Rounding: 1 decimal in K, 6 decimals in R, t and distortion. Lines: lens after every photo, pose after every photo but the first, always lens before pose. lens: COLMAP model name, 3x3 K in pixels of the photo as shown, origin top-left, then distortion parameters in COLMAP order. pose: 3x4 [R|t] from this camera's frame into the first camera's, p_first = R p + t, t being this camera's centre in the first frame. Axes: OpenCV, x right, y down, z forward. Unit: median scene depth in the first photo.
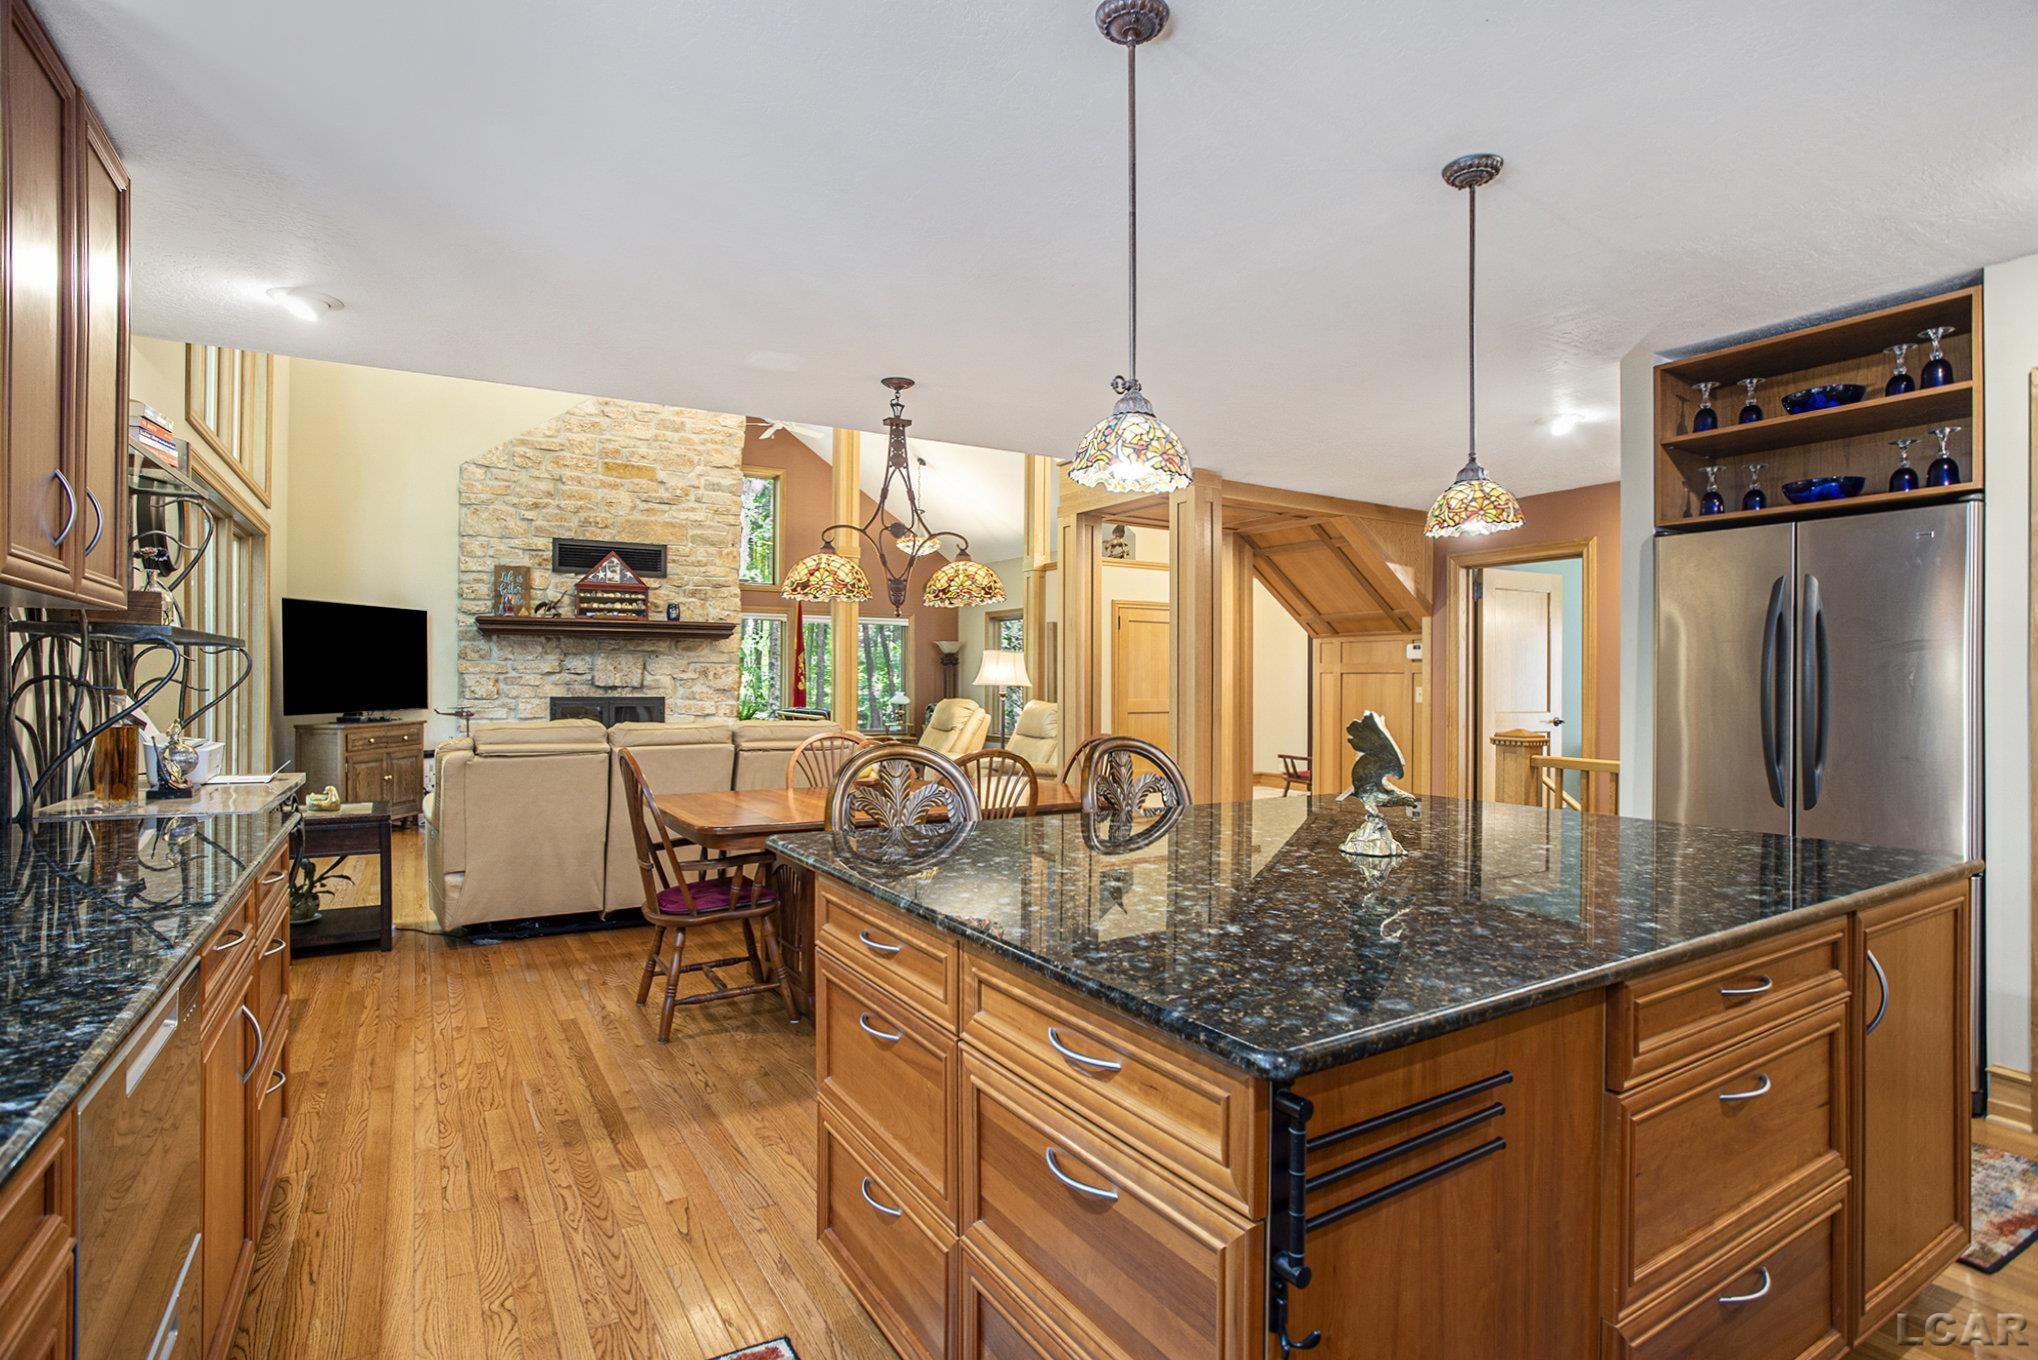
lens RADIAL K [[996.0, 0, 1018.1], [0, 996.0, 678.4], [0, 0, 1]] dist [-0.001723, 0.000982]
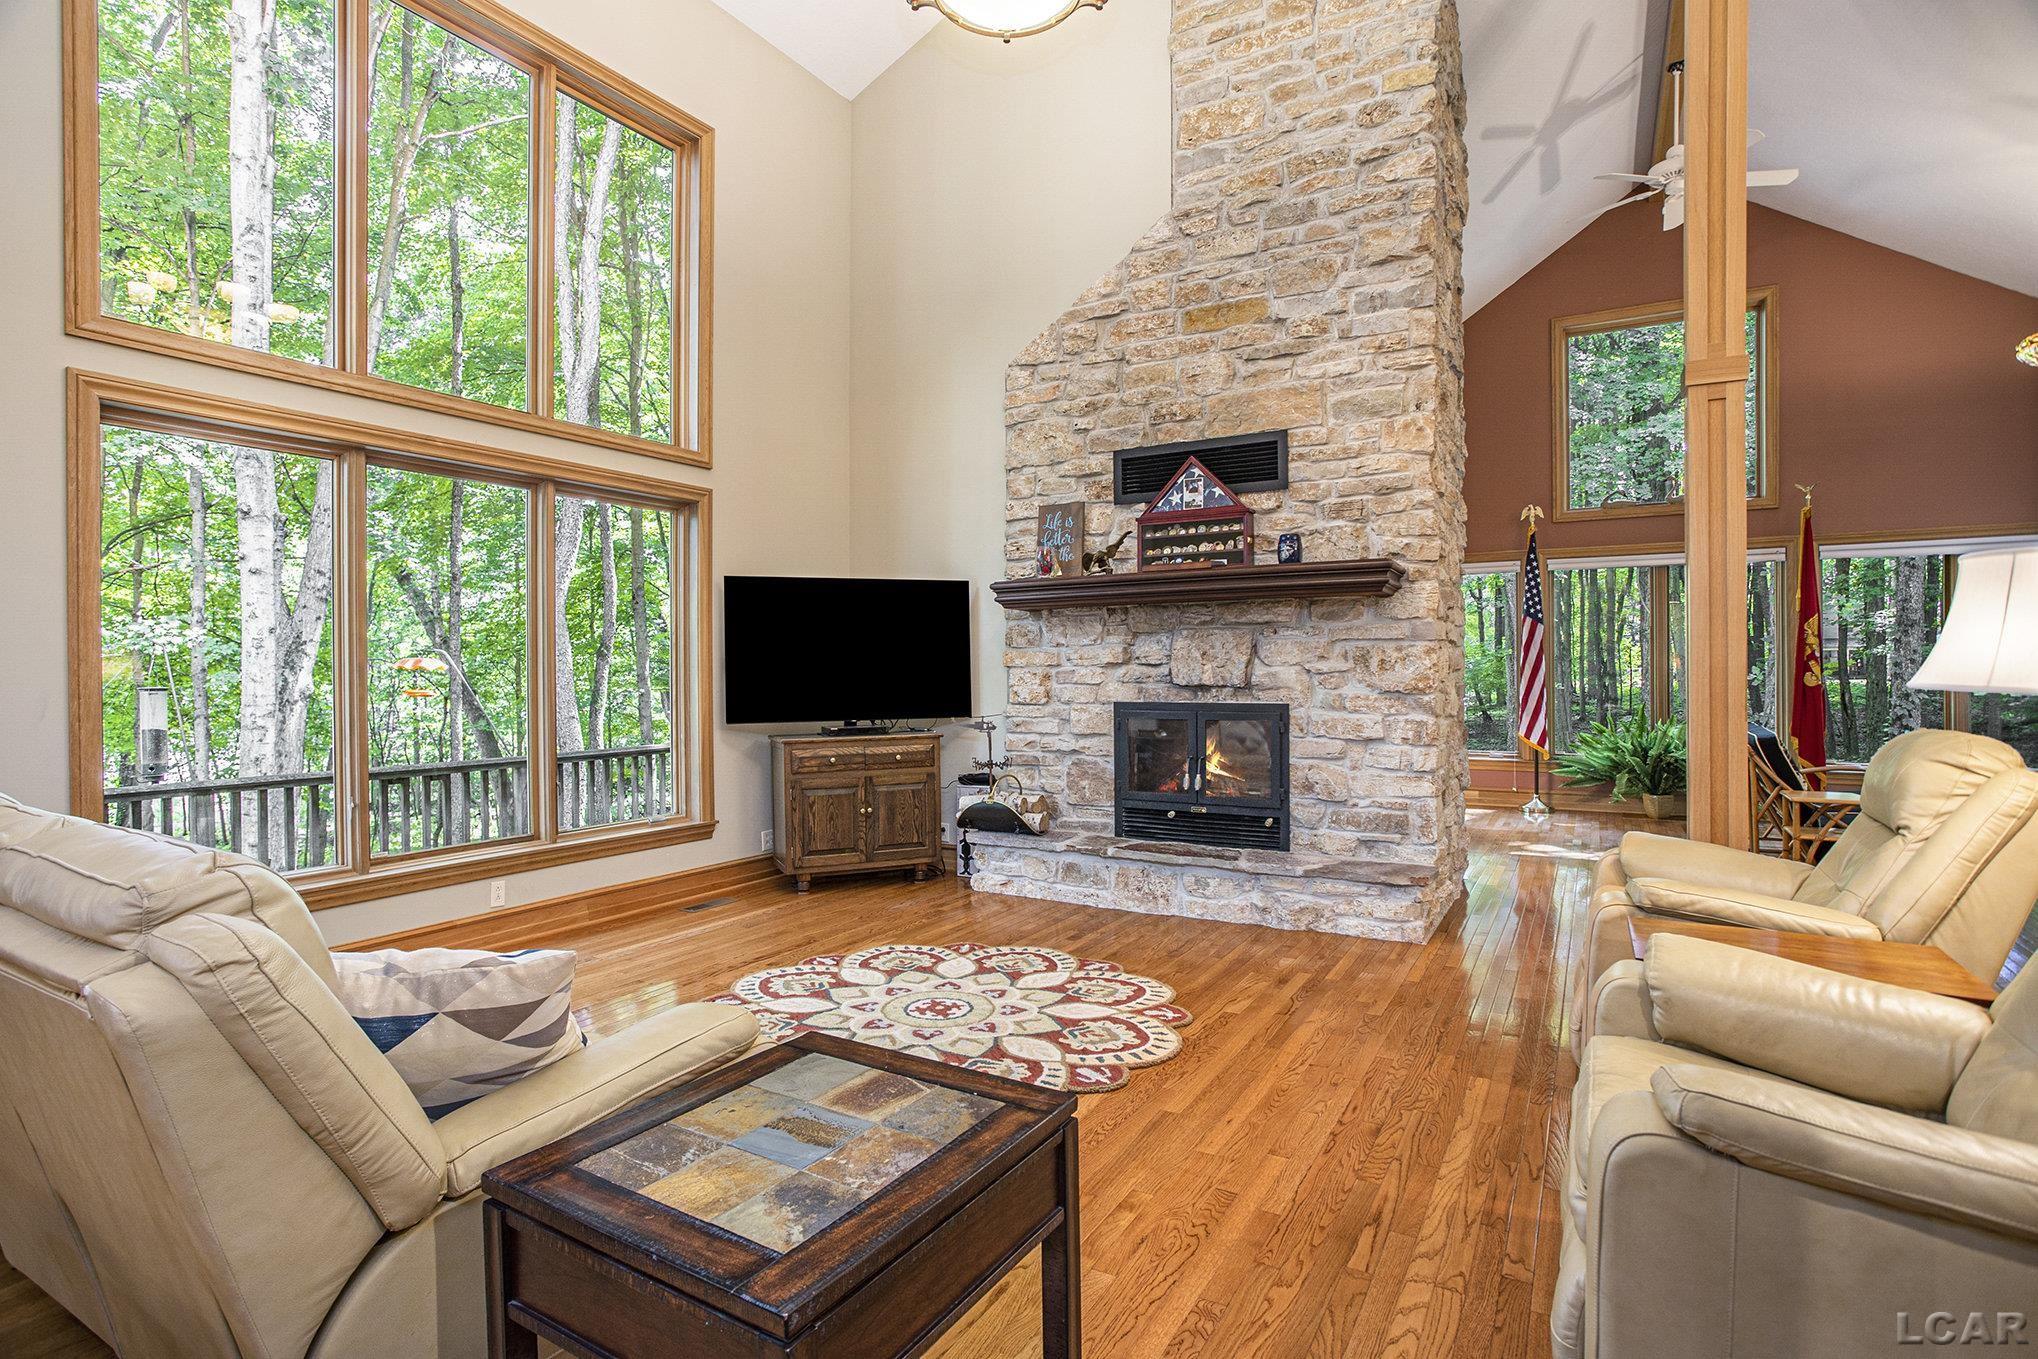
lens RADIAL K [[996.0, 0, 1072.7], [0, 996.0, 641.6], [0, 0, 1]] dist [-0.001723, 0.000982]
pose [[0.502549, -0.032931, -0.863921, 0.063616], [0.010684, 0.999435, -0.031881, 0.000180], [0.864483, 0.006792, 0.502617, 0.639505]]
